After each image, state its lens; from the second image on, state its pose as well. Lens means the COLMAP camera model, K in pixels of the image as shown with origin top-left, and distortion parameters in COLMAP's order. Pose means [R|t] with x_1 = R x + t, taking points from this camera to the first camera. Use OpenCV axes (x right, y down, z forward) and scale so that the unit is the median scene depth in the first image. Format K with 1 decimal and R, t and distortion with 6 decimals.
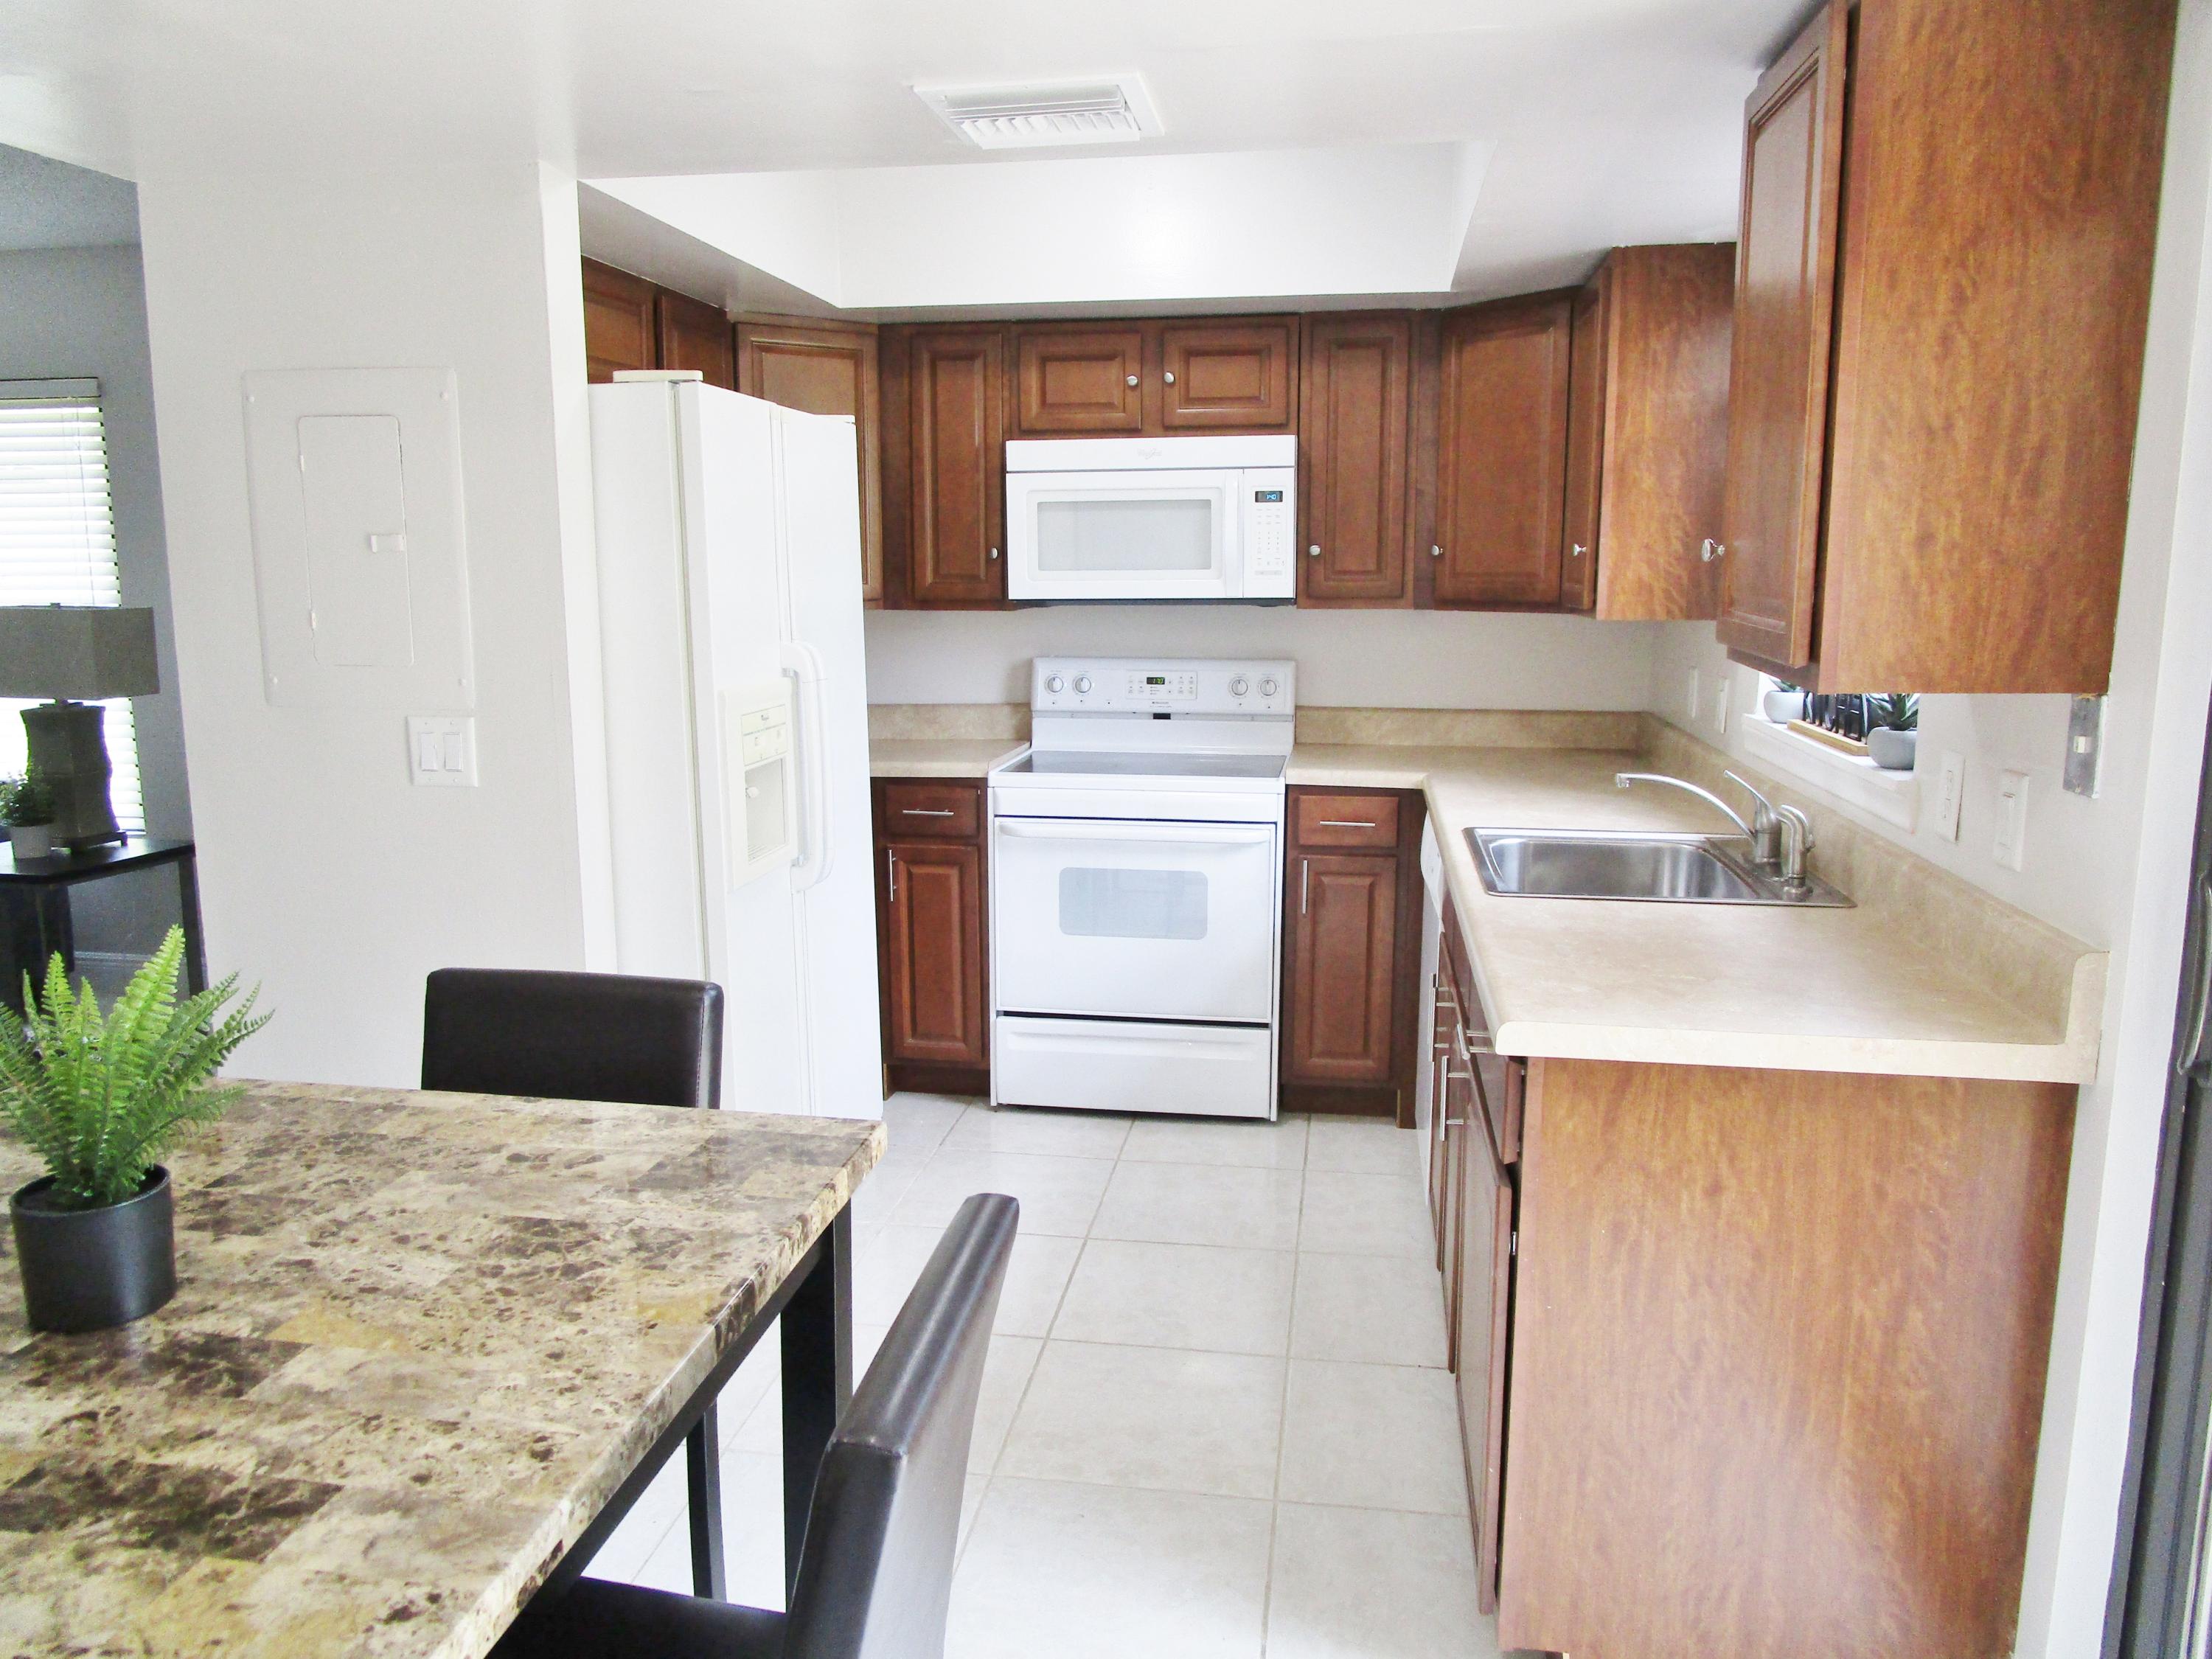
lens RADIAL K [[1566.0, 0, 1106.0], [0, 1566.0, 829.5], [0, 0, 1]] dist [-0.018111, -0.000330]
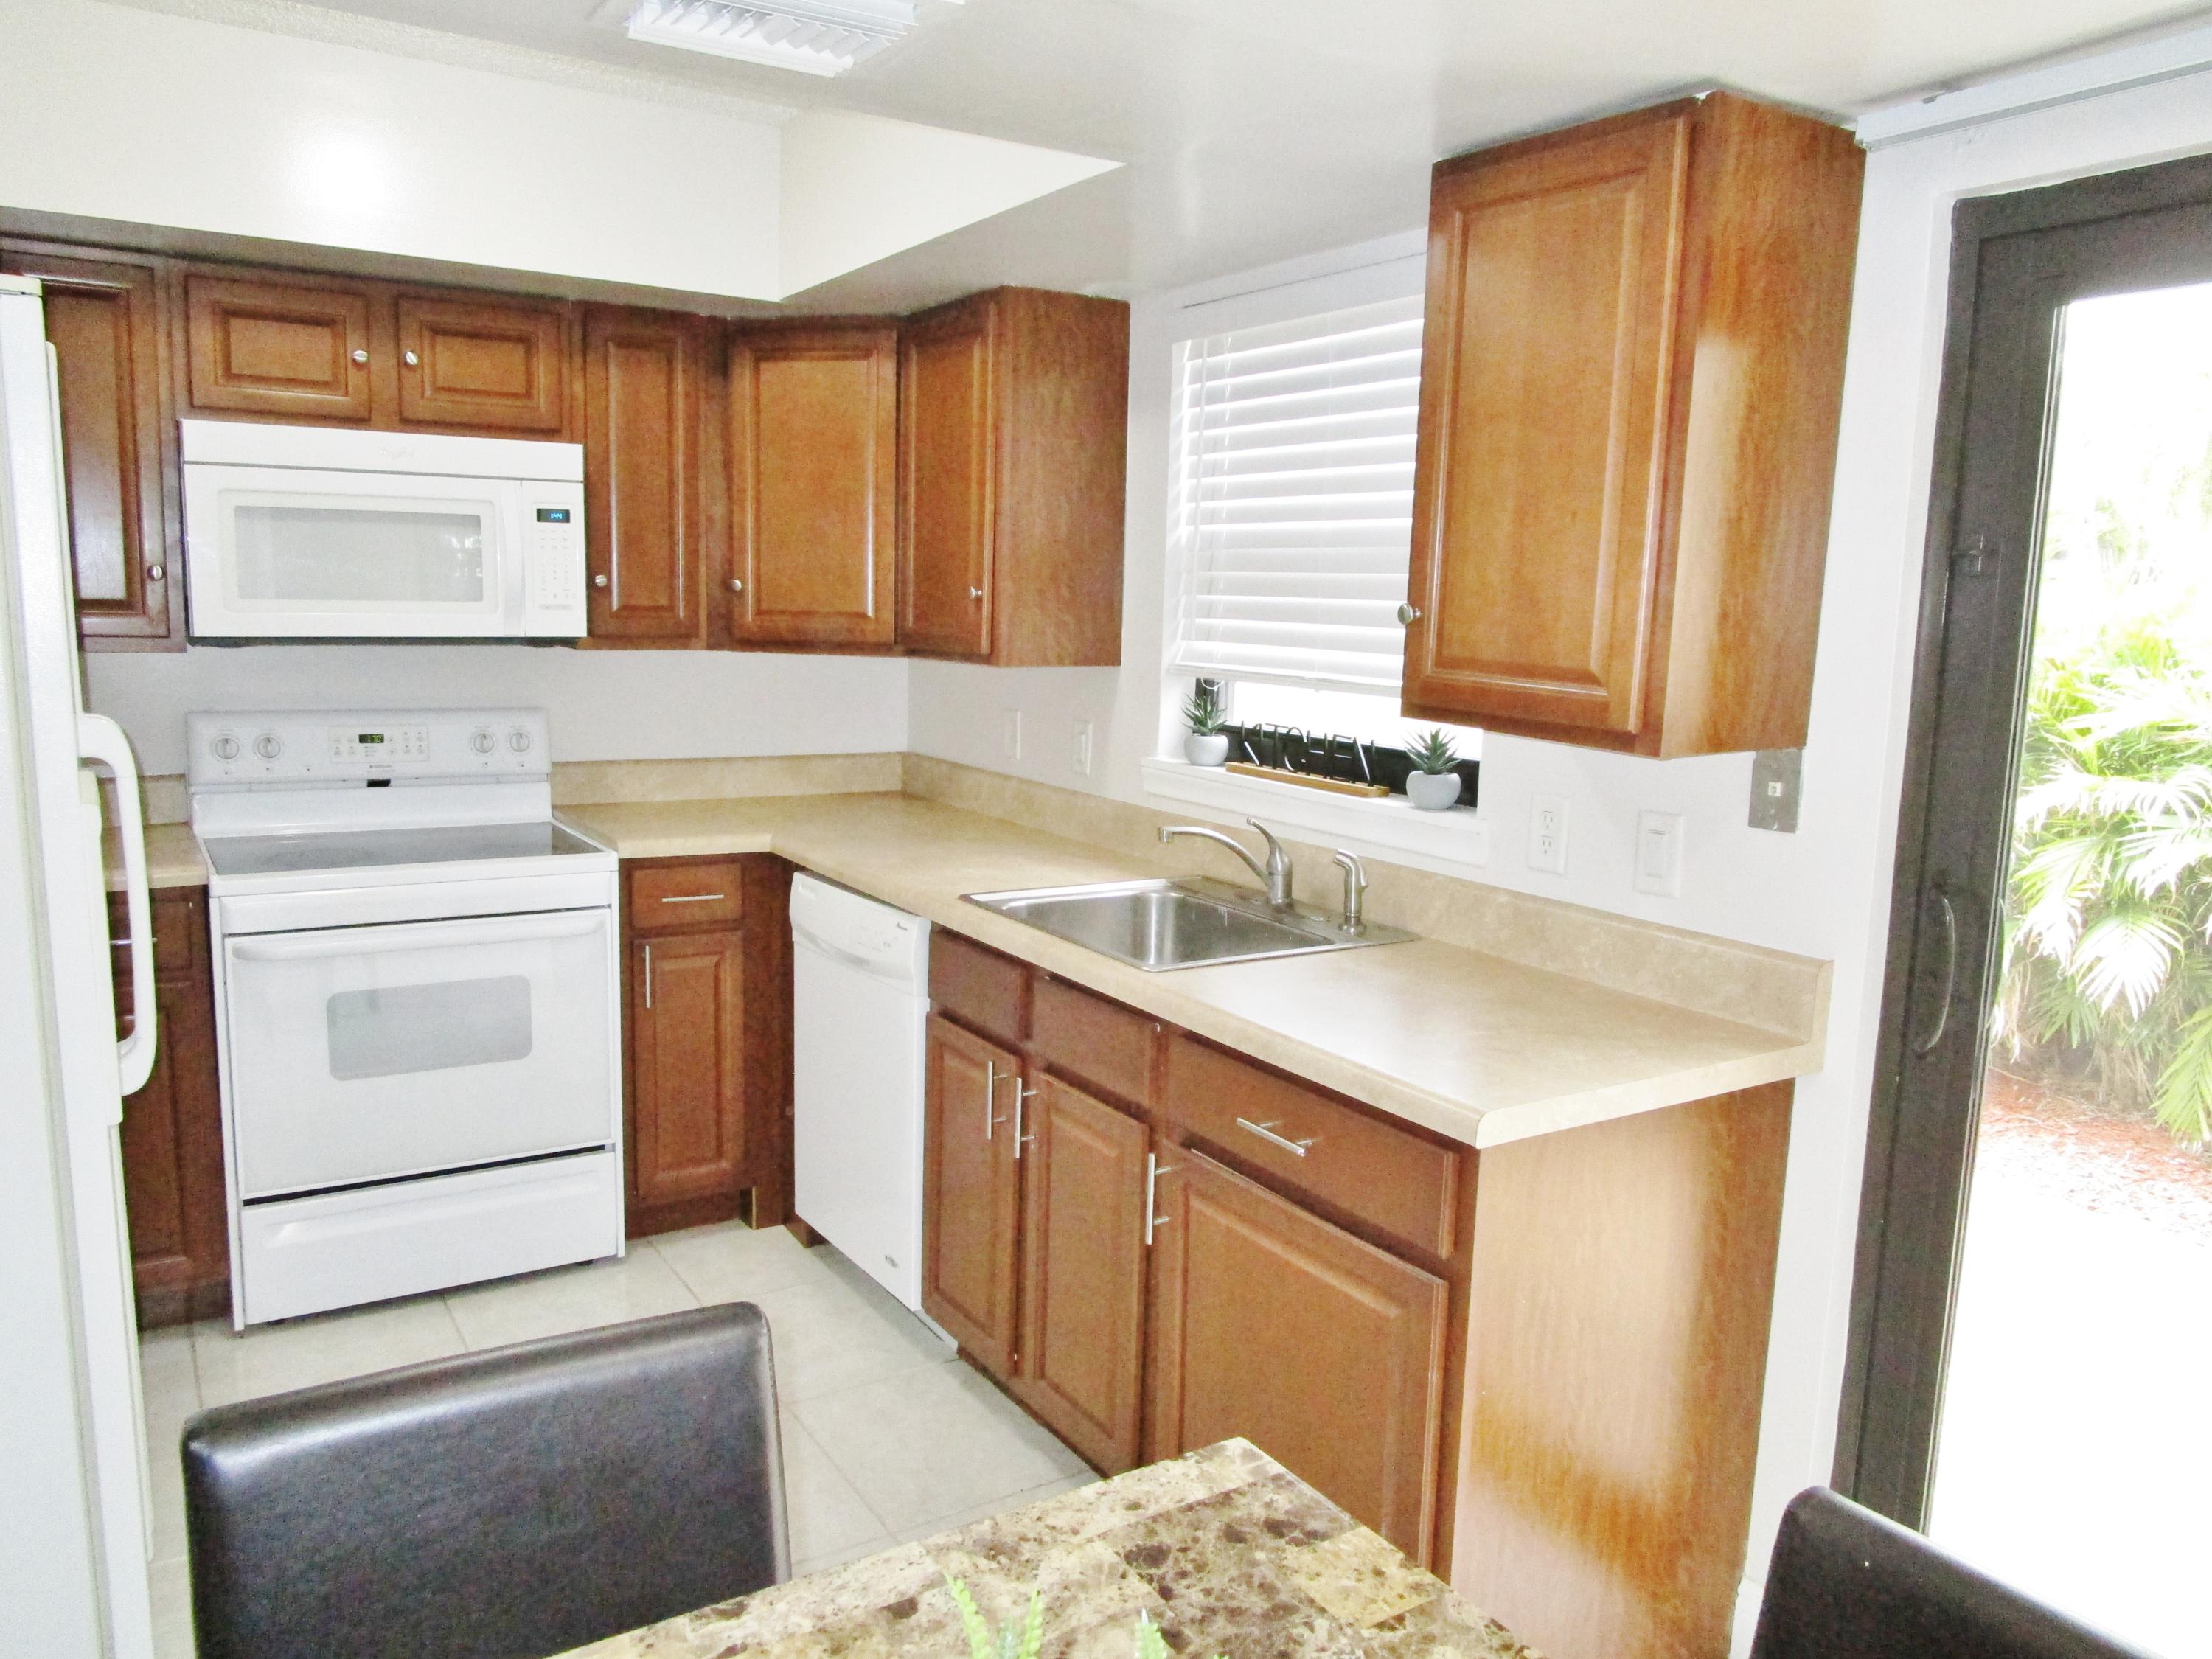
lens RADIAL K [[1566.0, 0, 1106.0], [0, 1566.0, 829.5], [0, 0, 1]] dist [-0.018111, -0.000330]
pose [[0.752396, -0.074585, 0.654474, -0.230438], [0.082240, 0.996431, 0.019010, -0.037719], [-0.653557, 0.039521, 0.755845, 0.185170]]
